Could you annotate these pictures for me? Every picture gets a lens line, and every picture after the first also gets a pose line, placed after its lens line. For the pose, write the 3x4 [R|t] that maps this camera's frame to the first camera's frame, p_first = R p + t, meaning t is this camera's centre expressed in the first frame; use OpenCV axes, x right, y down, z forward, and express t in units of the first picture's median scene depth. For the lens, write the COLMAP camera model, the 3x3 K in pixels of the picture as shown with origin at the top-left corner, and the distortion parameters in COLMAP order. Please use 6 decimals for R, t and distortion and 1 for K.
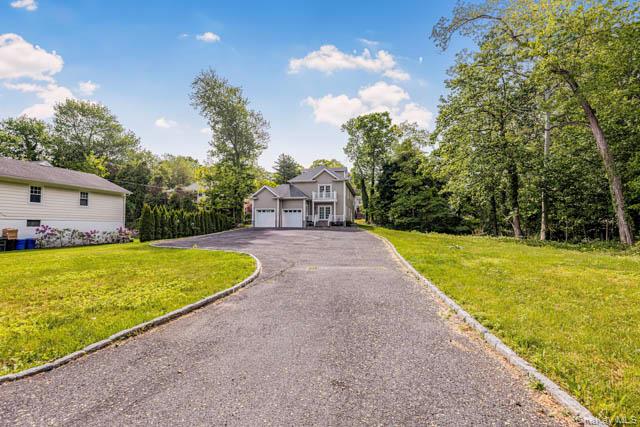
lens RADIAL K [[264.7, 0, 320.1], [0, 264.7, 215.3], [0, 0, 1]] dist [0.007505, -0.001739]
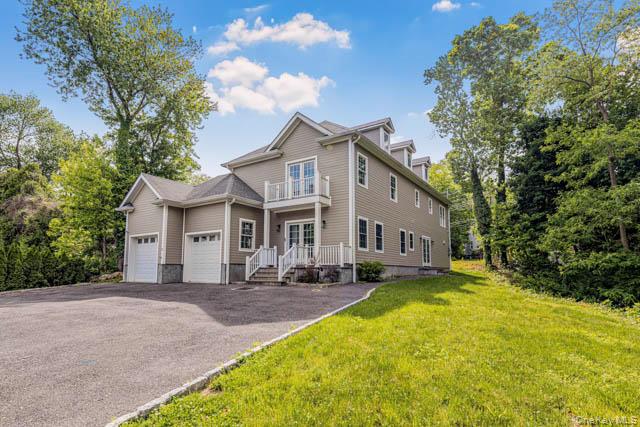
lens RADIAL K [[333.9, 0, 319.2], [0, 333.9, 227.6], [0, 0, 1]] dist [-0.001725, -0.000595]
pose [[0.924497, -0.044795, -0.378548, 0.203140], [0.012377, 0.996075, -0.087642, 0.012346], [0.380988, 0.076339, 0.921423, 0.609914]]
